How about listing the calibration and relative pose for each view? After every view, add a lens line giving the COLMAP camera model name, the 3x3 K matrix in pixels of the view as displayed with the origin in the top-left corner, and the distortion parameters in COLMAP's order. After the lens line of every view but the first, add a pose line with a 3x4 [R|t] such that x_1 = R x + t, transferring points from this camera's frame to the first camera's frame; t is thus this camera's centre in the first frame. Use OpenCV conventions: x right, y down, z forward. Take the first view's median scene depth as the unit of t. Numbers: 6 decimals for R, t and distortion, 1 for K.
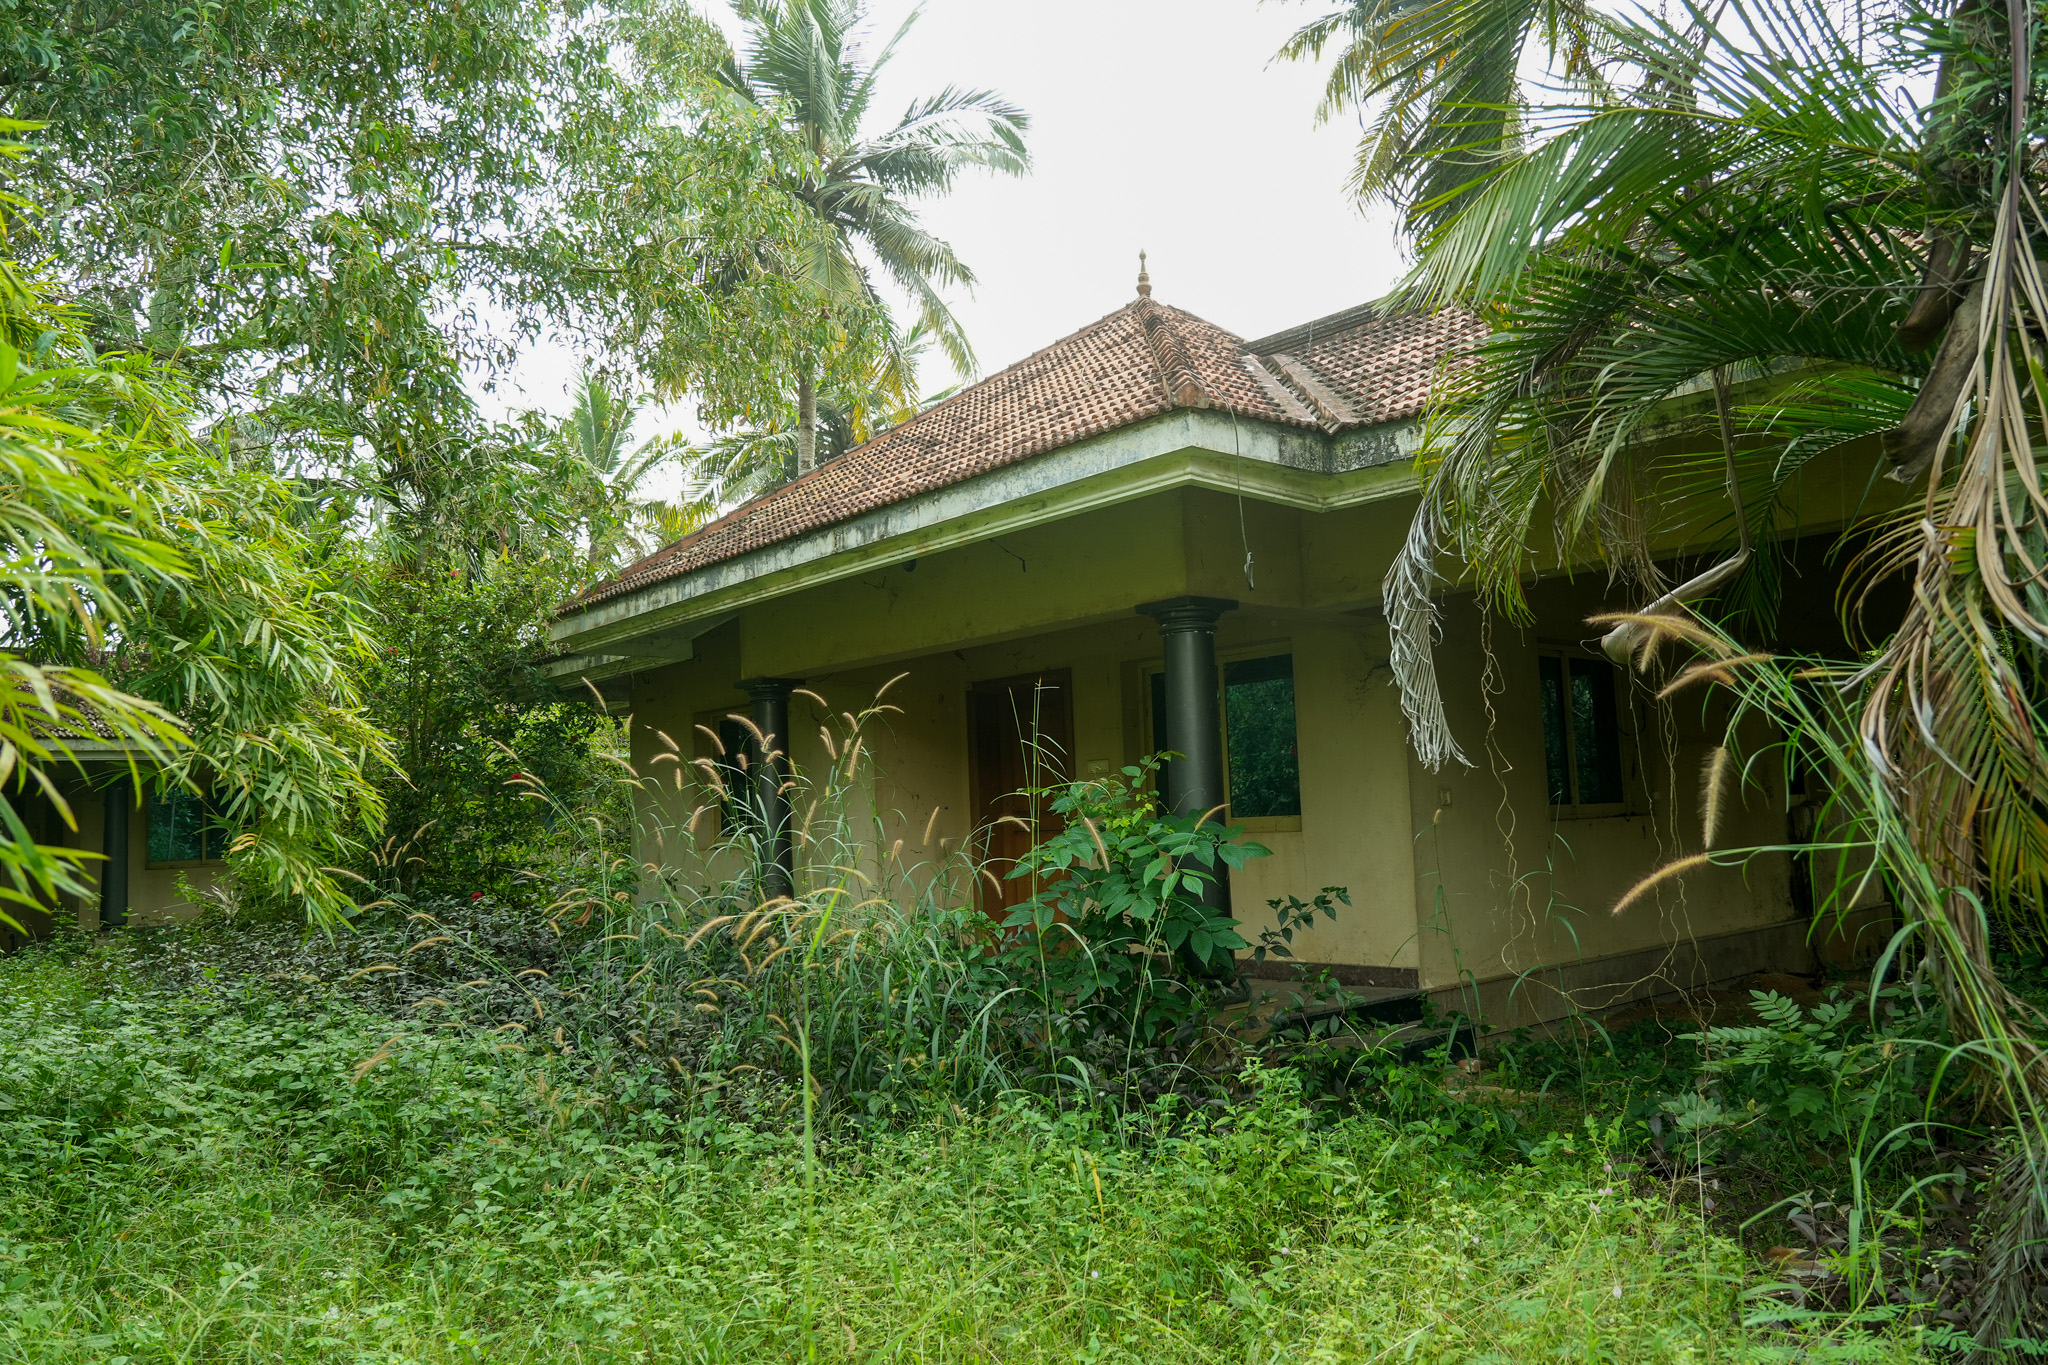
lens RADIAL K [[1532.7, 0, 1024.0], [0, 1532.7, 682.5], [0, 0, 1]] dist [-0.003076, -0.001410]
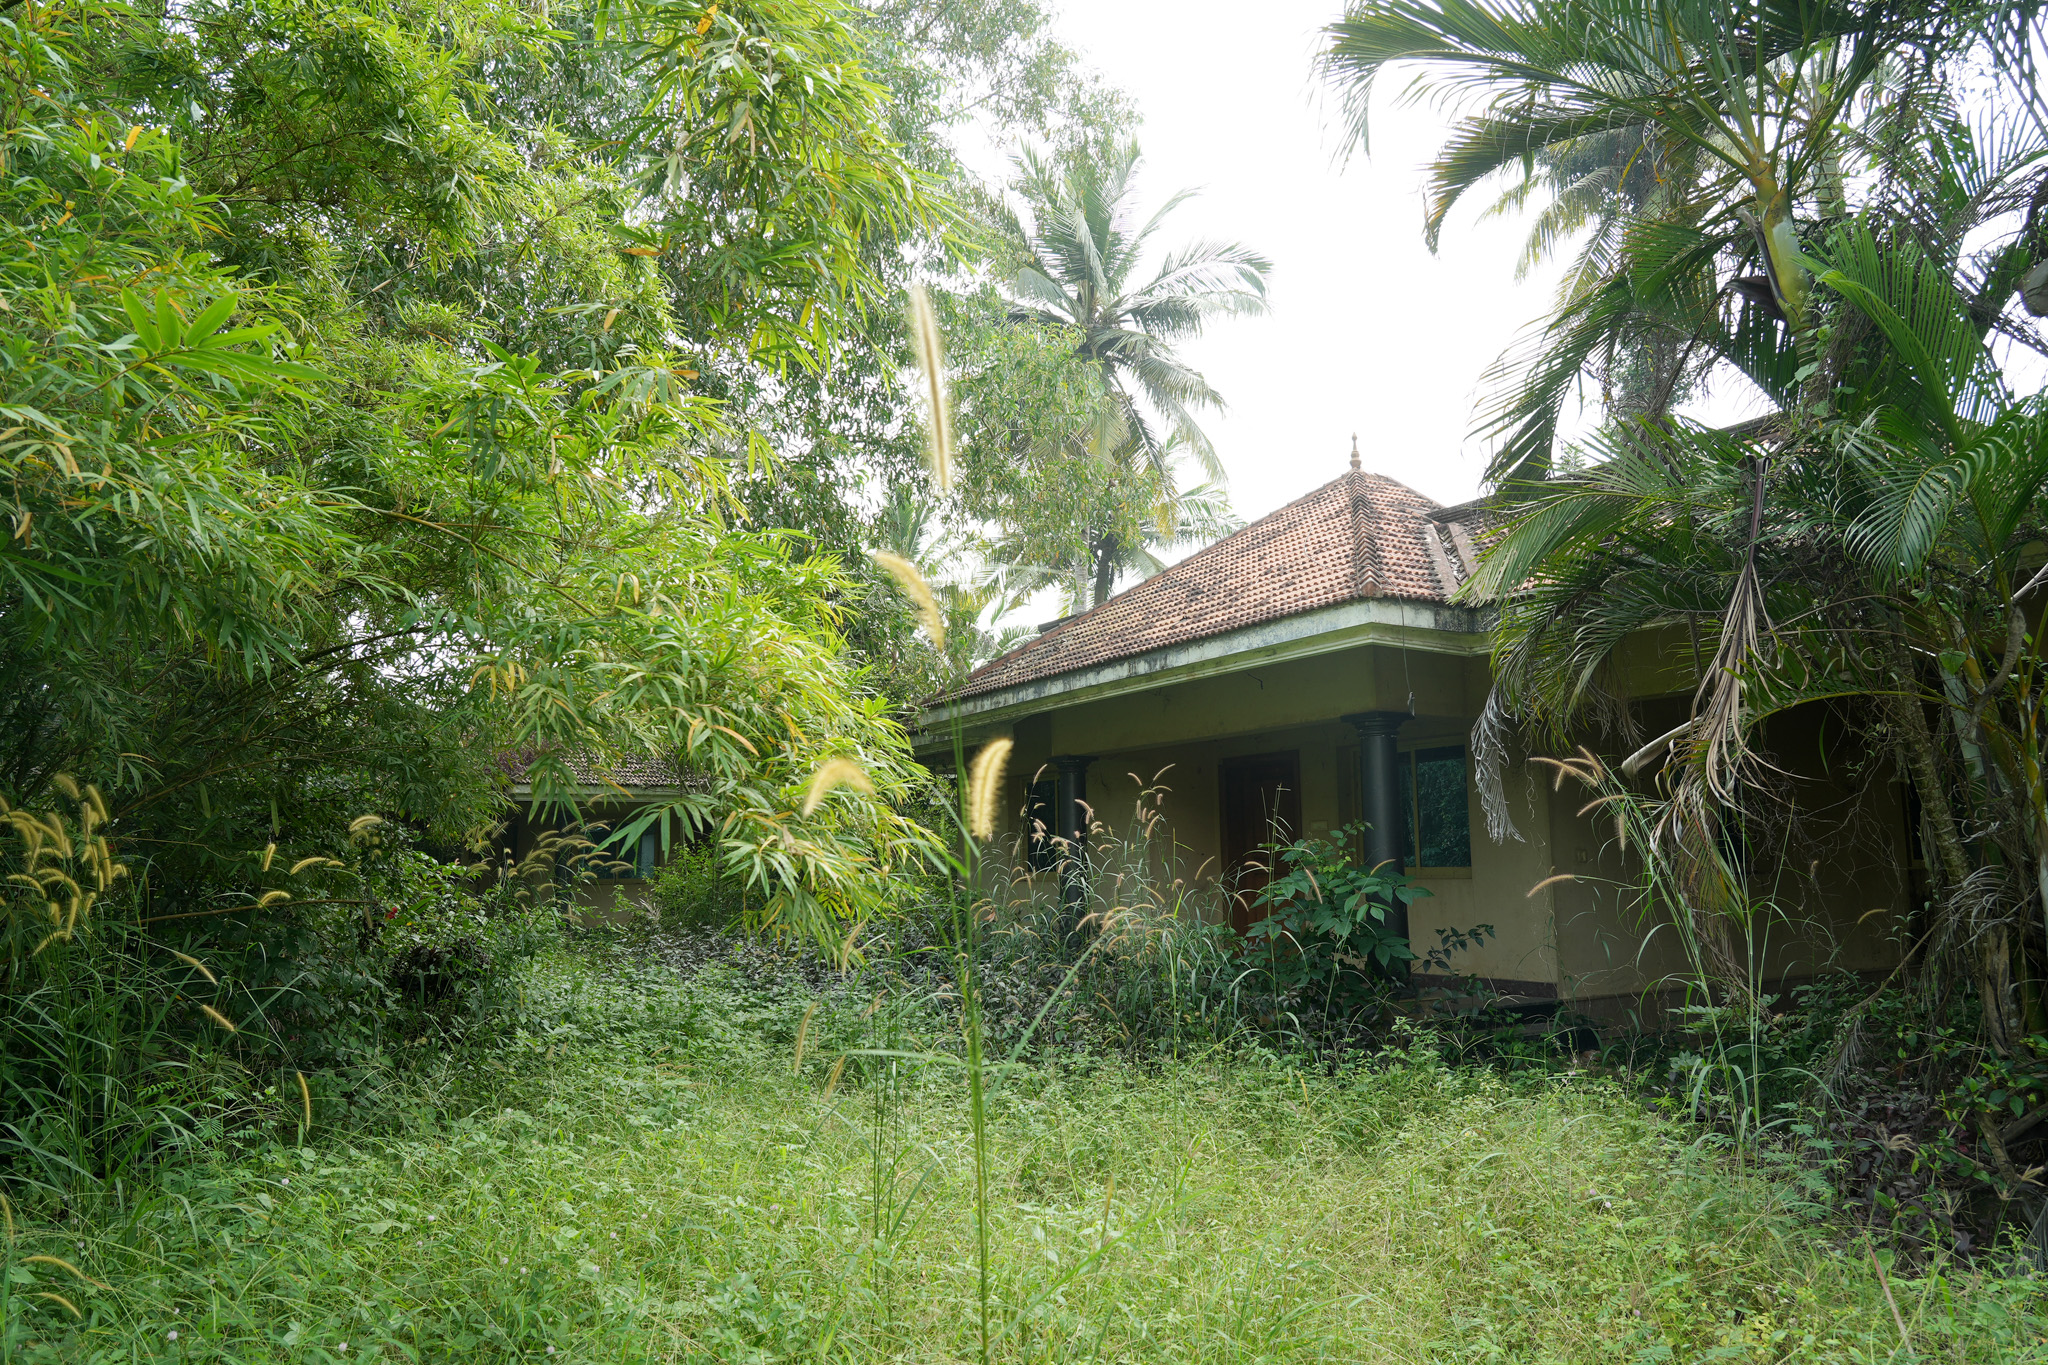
lens RADIAL K [[1402.6, 0, 1002.5], [0, 1402.6, 671.1], [0, 0, 1]] dist [-0.029879, 0.025374]
pose [[0.982541, 0.000368, -0.186045, 0.005397], [-0.008660, 0.999004, -0.043763, -0.030110], [0.185844, 0.044611, 0.981566, -0.313029]]
